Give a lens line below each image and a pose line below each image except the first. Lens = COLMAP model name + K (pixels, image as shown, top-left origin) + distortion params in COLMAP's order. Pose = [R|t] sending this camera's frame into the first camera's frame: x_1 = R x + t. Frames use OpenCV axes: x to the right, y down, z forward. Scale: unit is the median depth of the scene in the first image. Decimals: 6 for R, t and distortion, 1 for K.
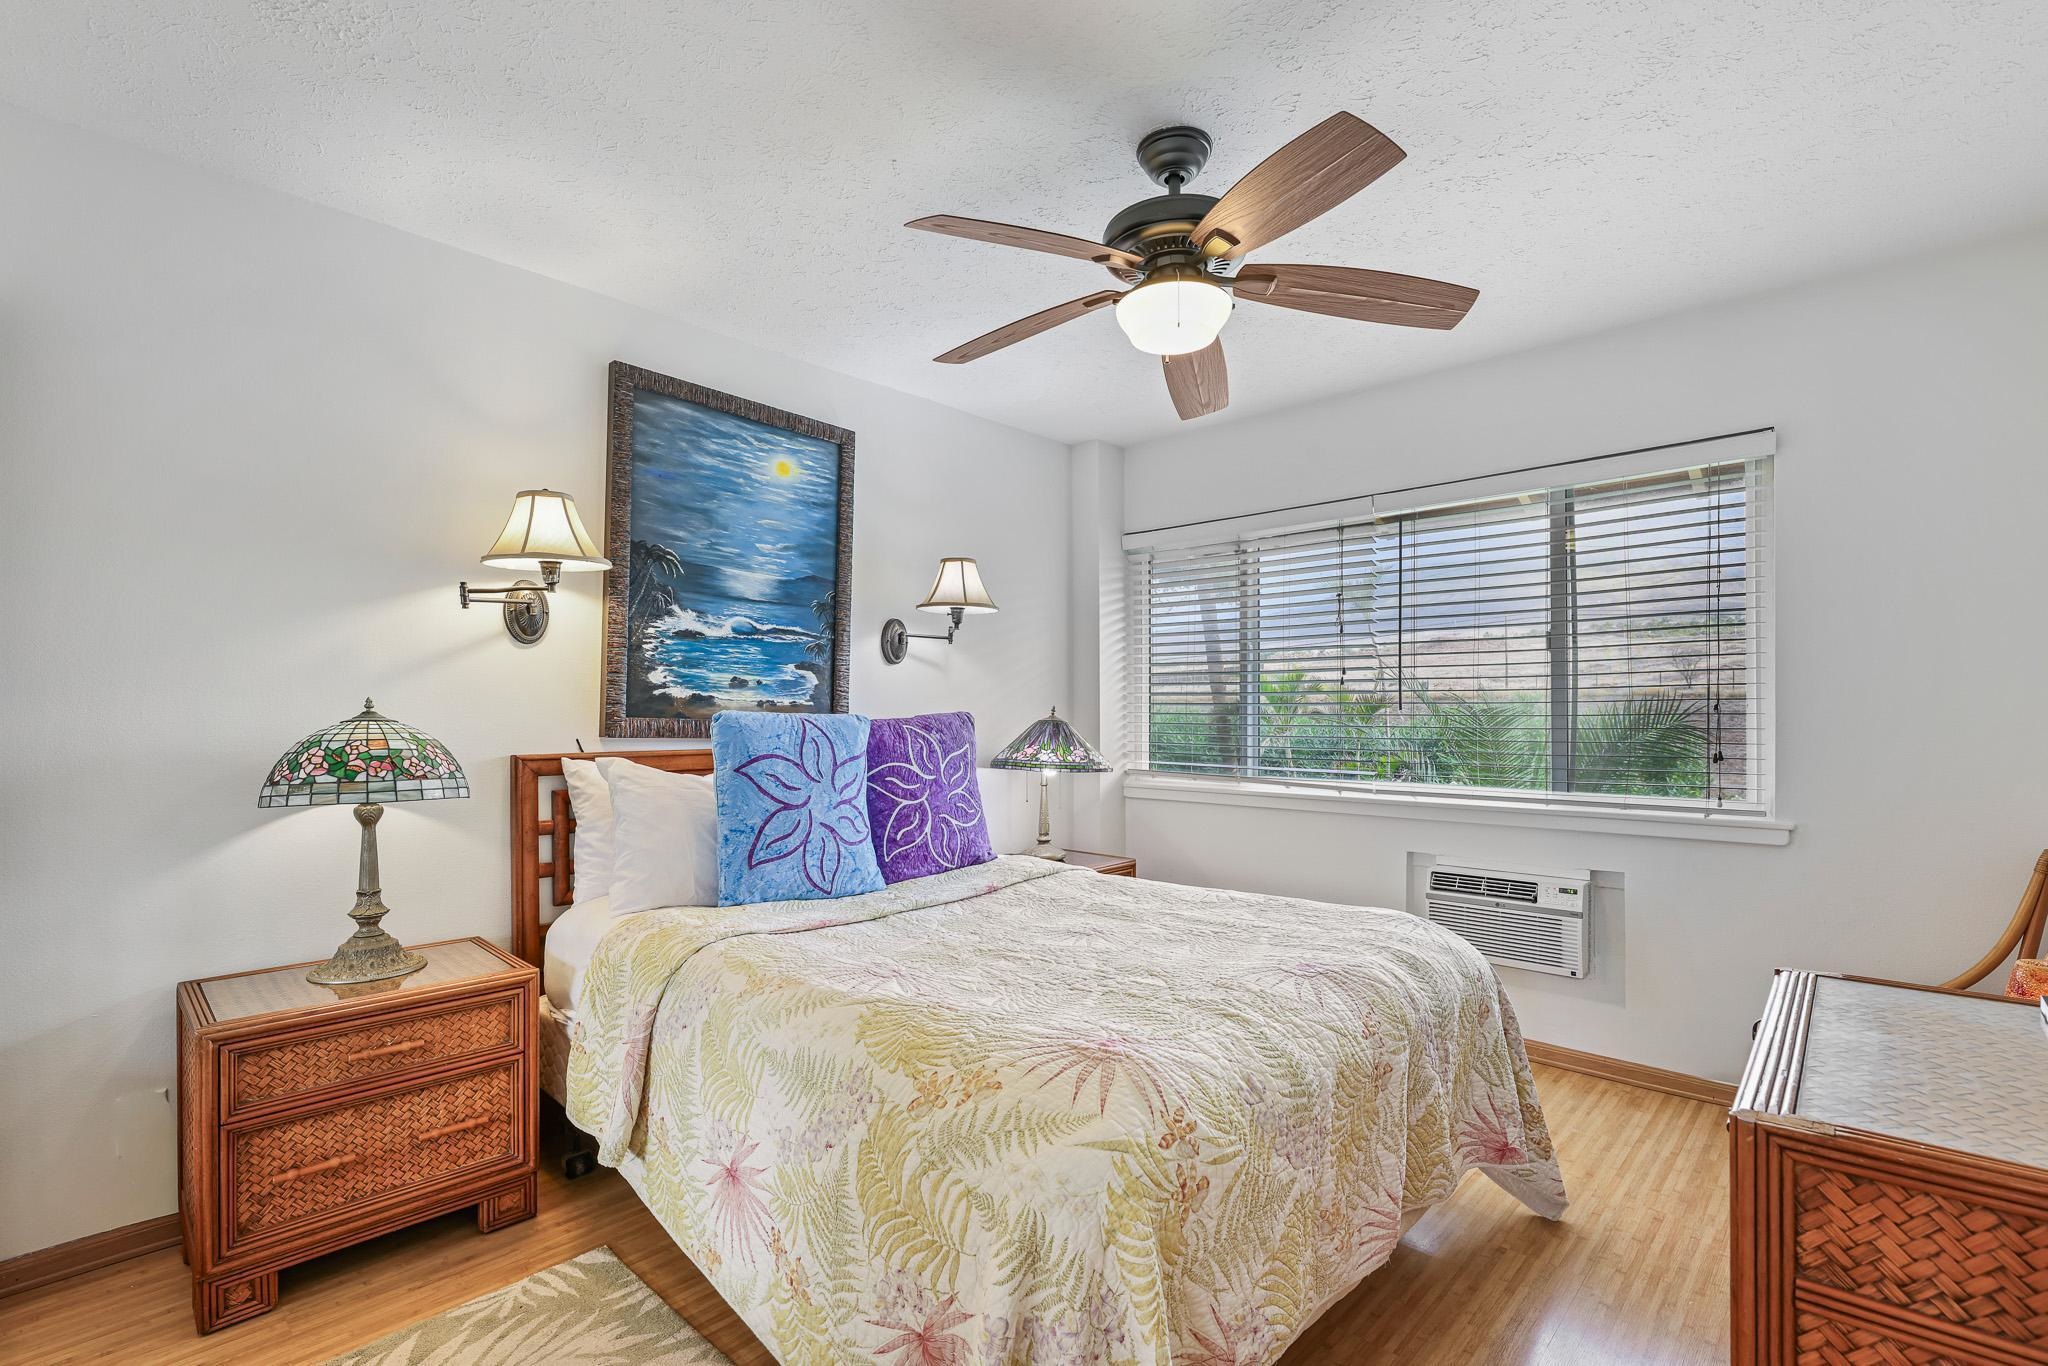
lens RADIAL K [[922.8, 0, 1022.9], [0, 922.8, 697.8], [0, 0, 1]] dist [0.001469, 0.000103]
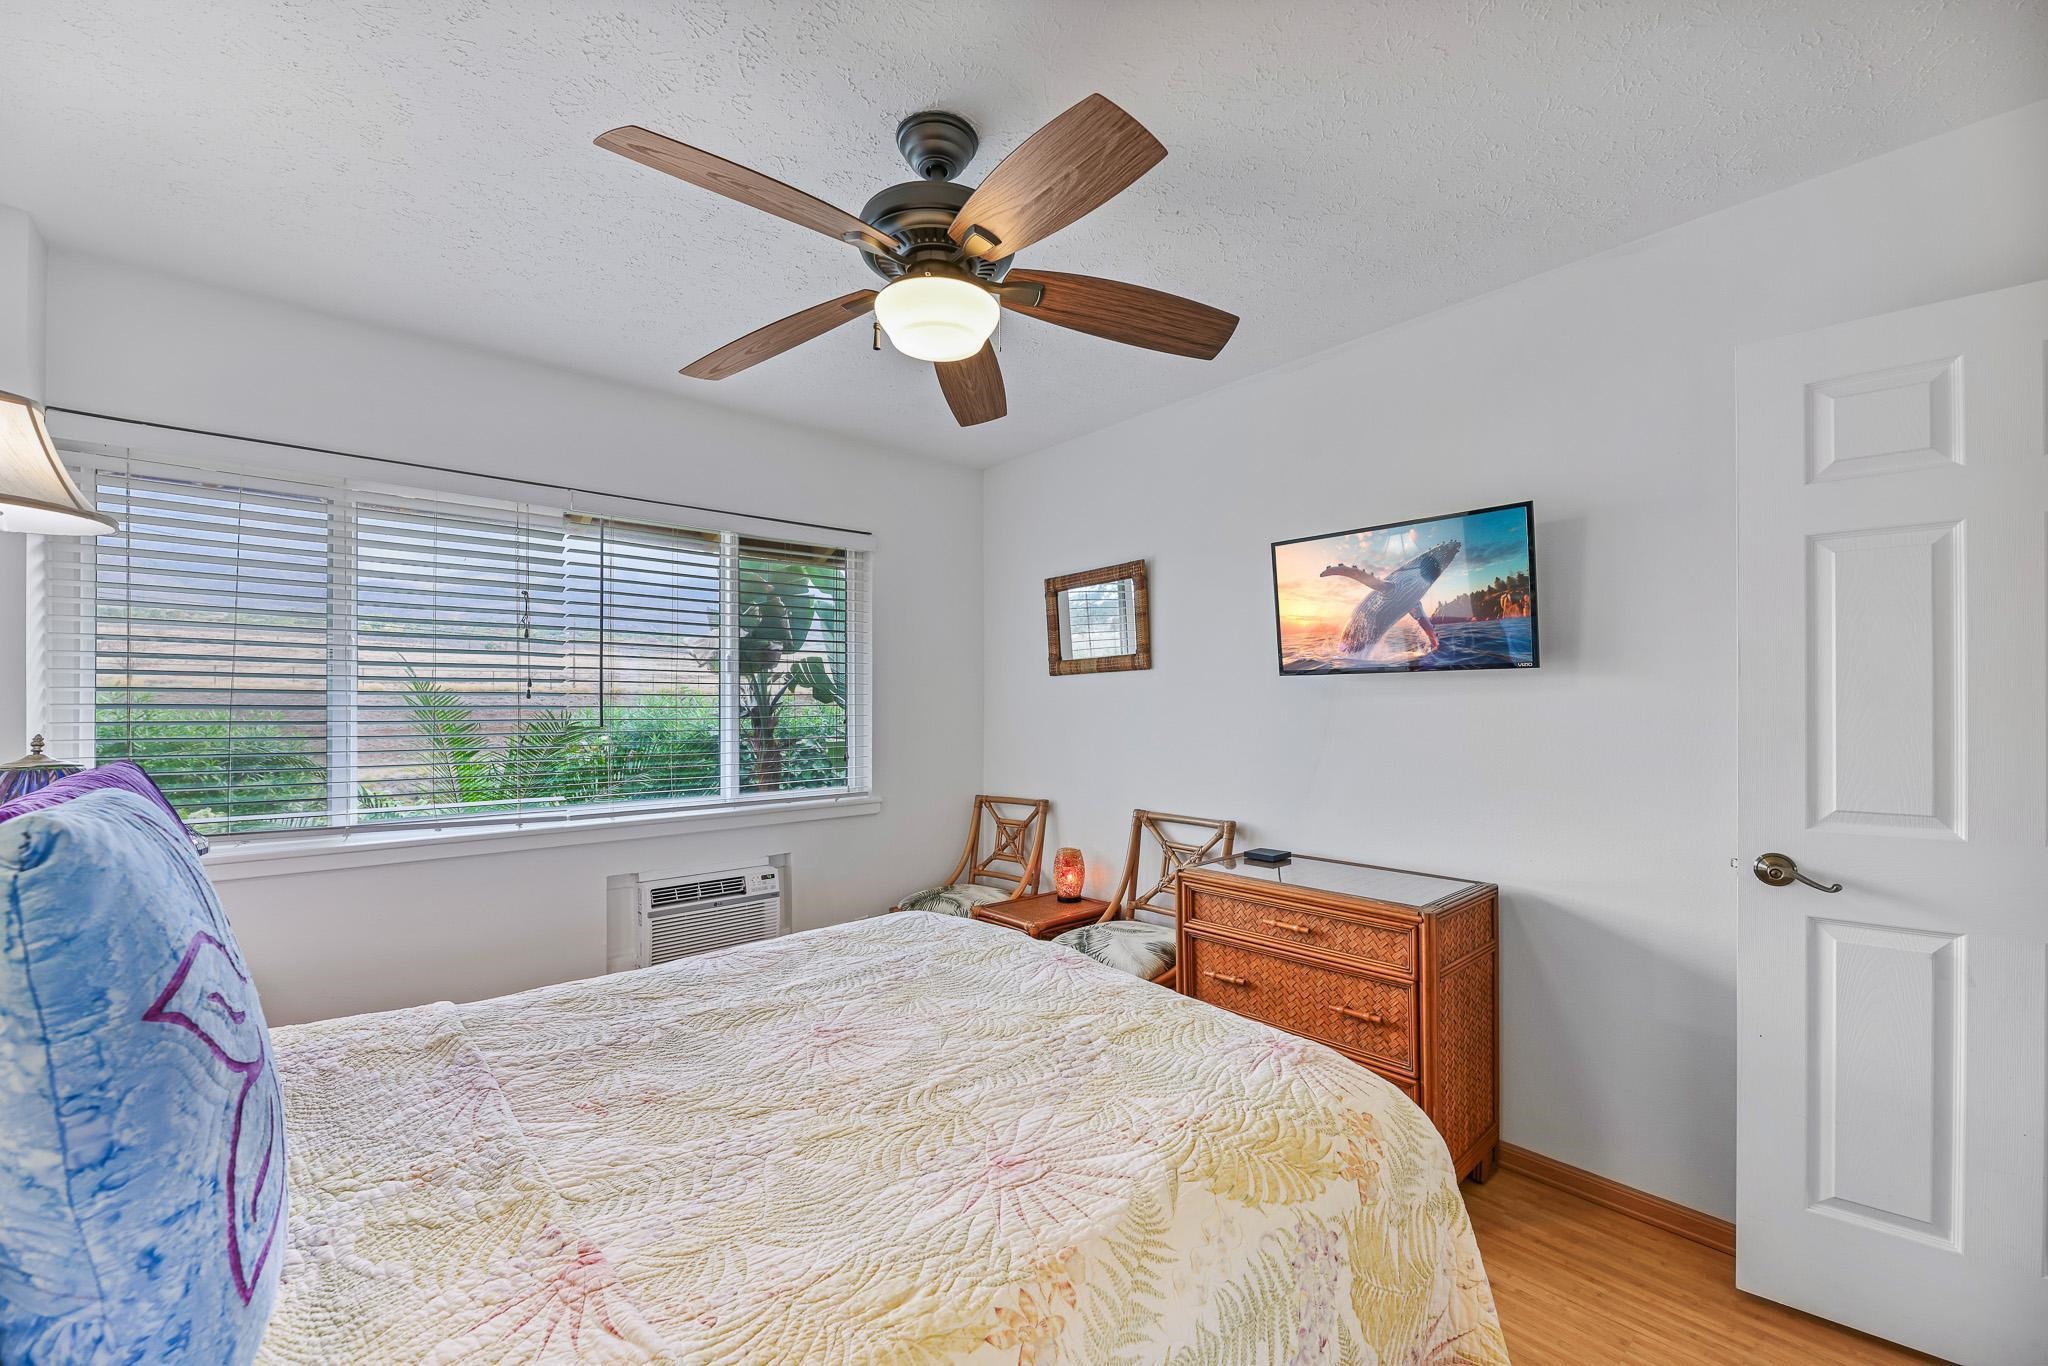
lens RADIAL K [[821.5, 0, 1028.4], [0, 821.5, 685.8], [0, 0, 1]] dist [-0.001282, -0.000362]
pose [[0.105095, 0.022830, 0.994200, -0.498810], [-0.014606, 0.999664, -0.021411, -0.022659], [-0.994355, -0.012271, 0.105393, 0.636969]]
